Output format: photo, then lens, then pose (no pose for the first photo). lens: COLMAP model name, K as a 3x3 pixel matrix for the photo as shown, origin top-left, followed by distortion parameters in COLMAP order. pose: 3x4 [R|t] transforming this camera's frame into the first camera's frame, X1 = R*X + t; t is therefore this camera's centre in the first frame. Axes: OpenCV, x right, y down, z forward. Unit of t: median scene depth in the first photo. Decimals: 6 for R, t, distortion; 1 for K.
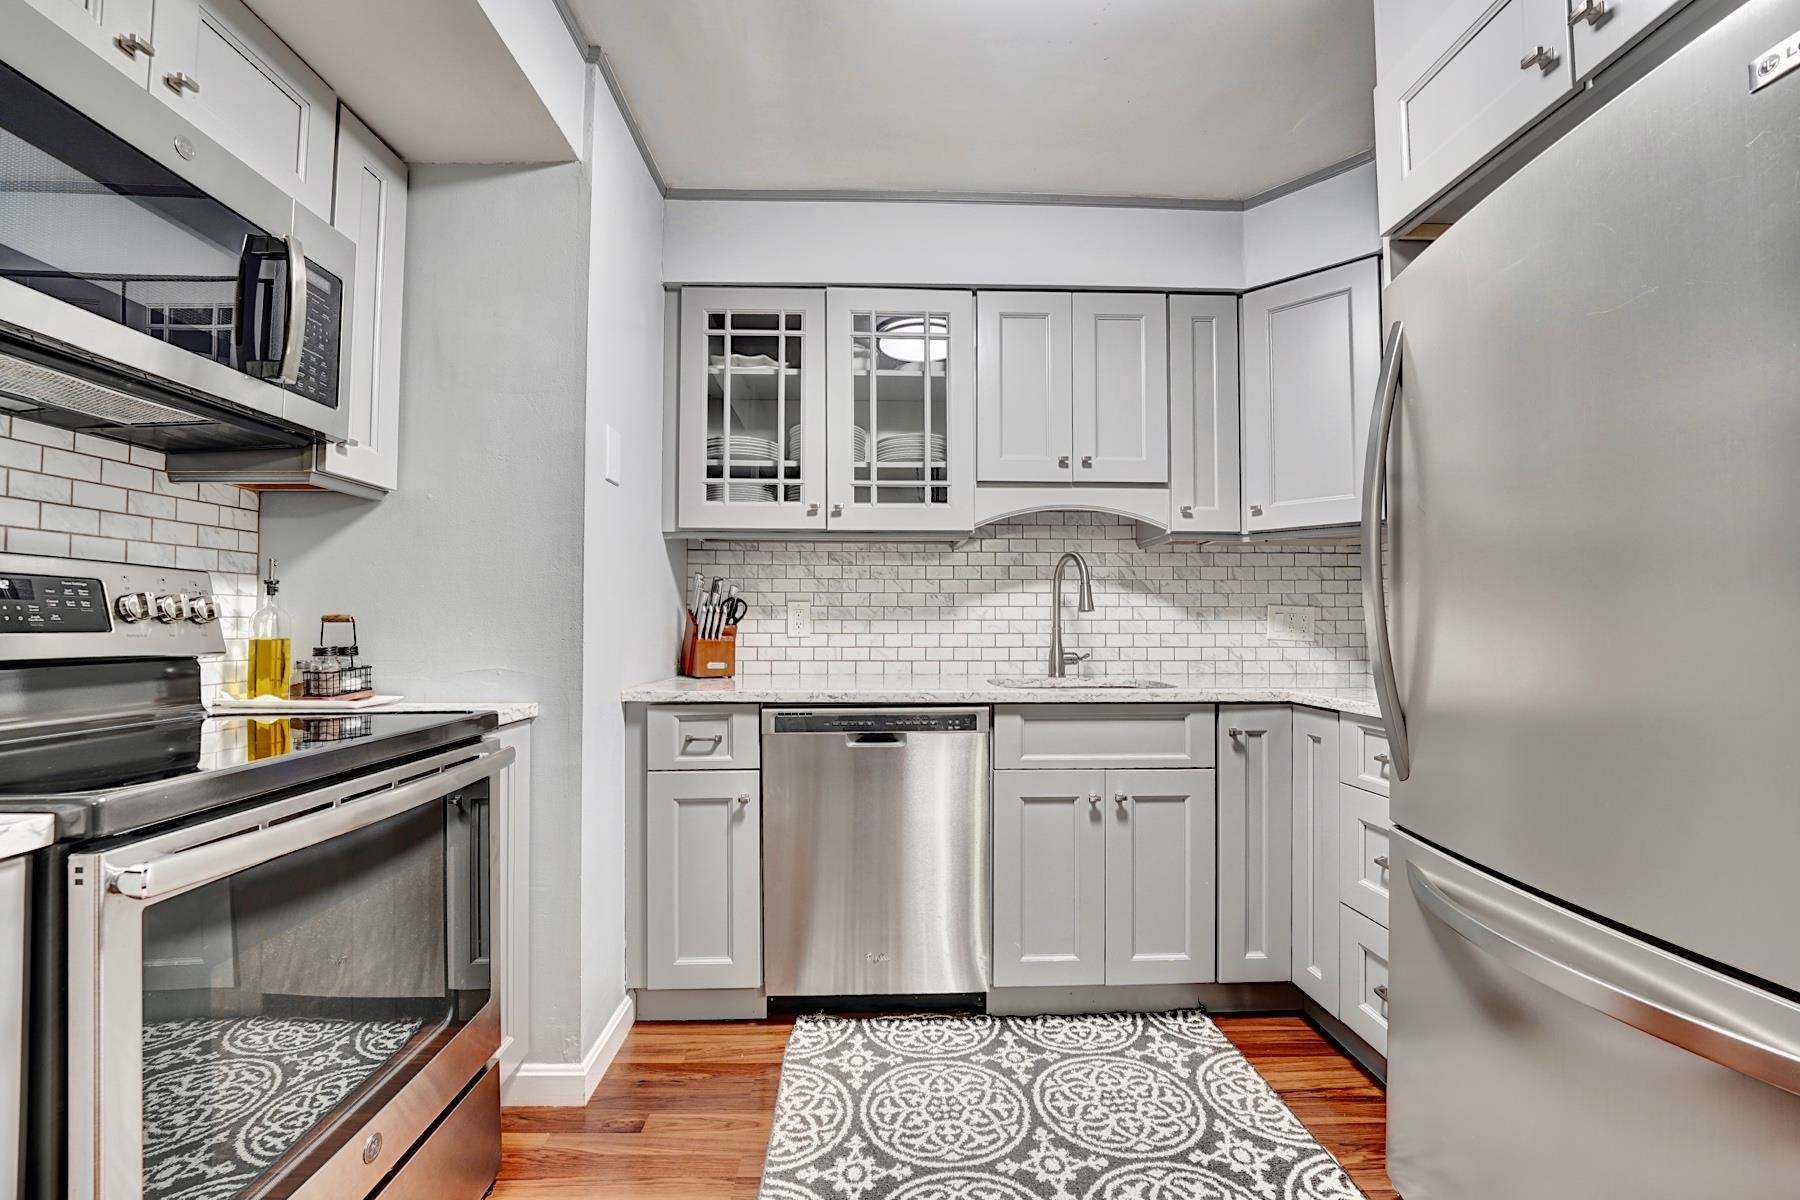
lens RADIAL K [[750.9, 0, 894.3], [0, 750.9, 612.4], [0, 0, 1]] dist [-0.024029, -0.000395]
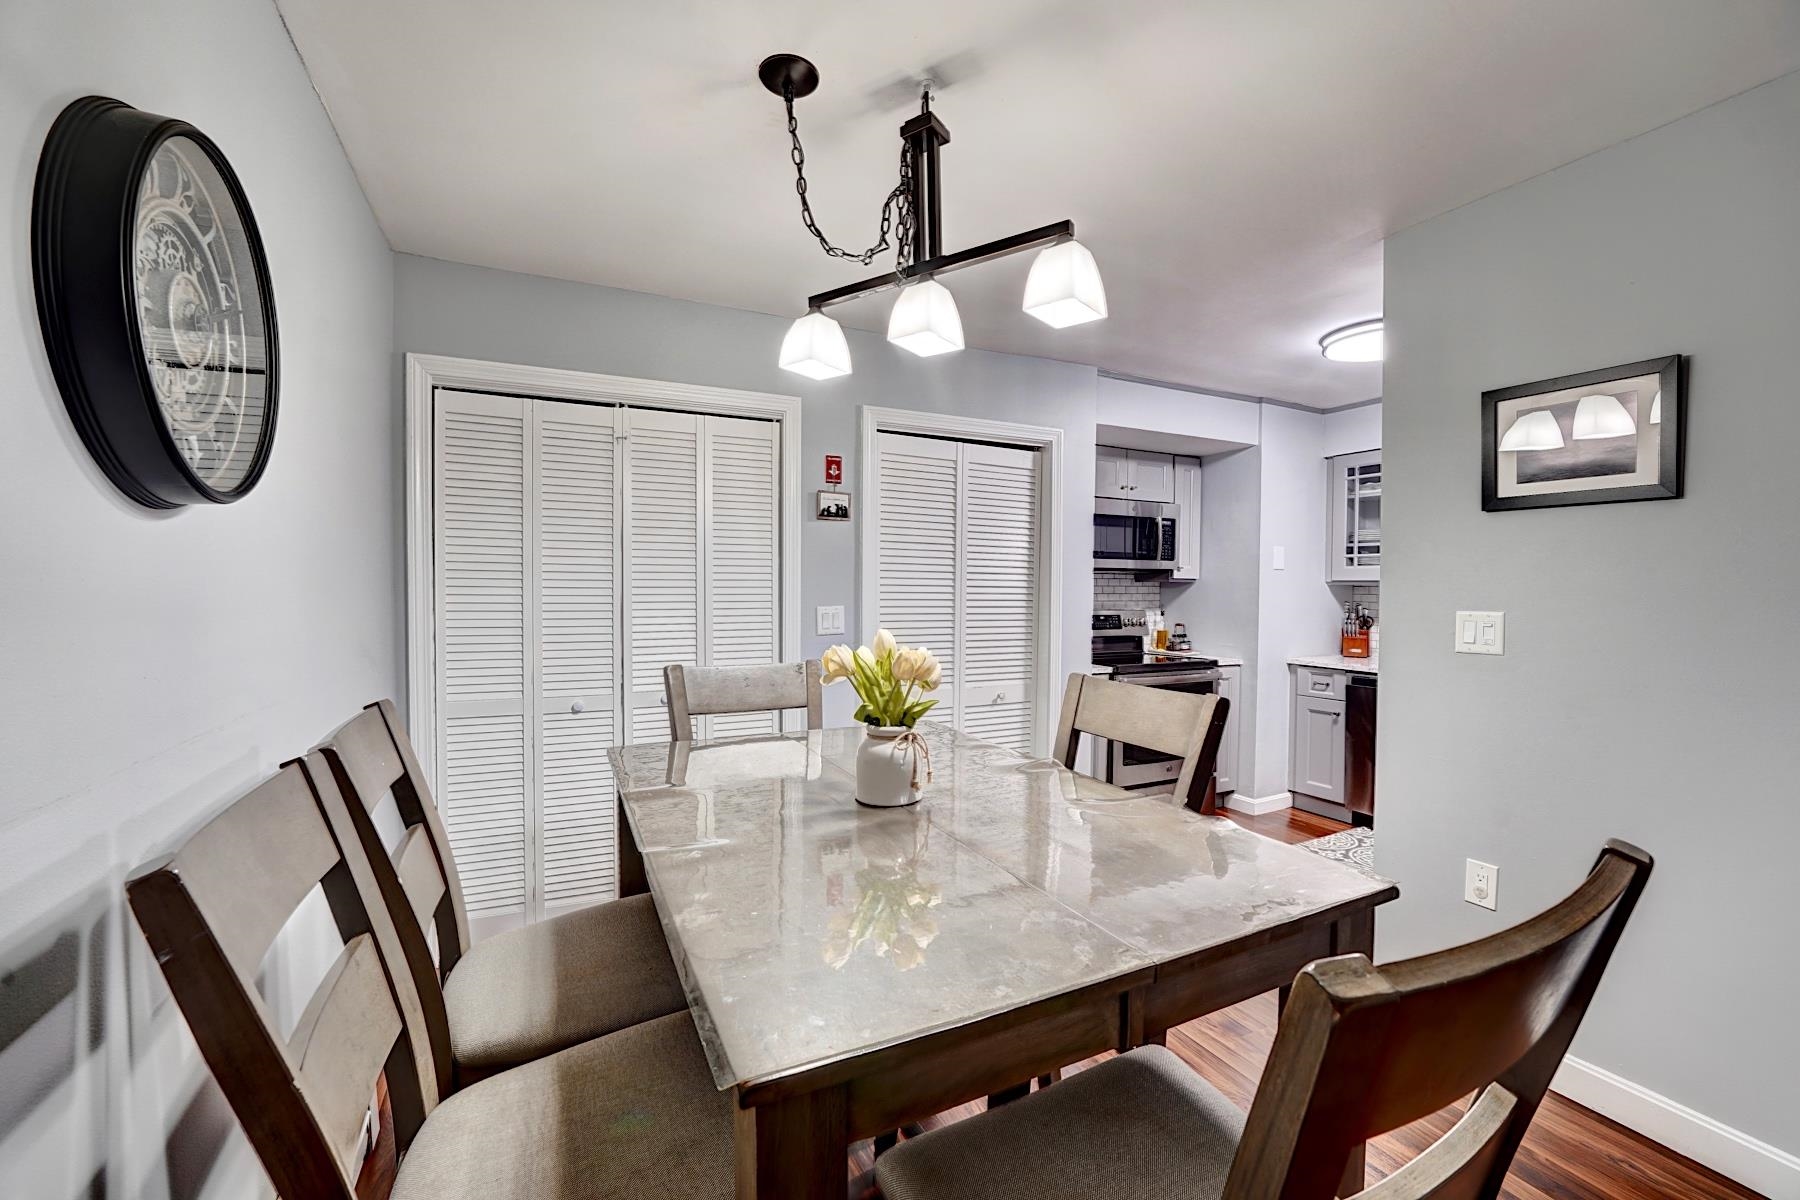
lens RADIAL K [[750.9, 0, 895.0], [0, 750.9, 602.7], [0, 0, 1]] dist [-0.024029, -0.000395]
pose [[0.420767, 0.020931, -0.906927, 1.482522], [0.014866, 0.999440, 0.029963, -0.186841], [0.907047, -0.026090, 0.420221, -1.288962]]
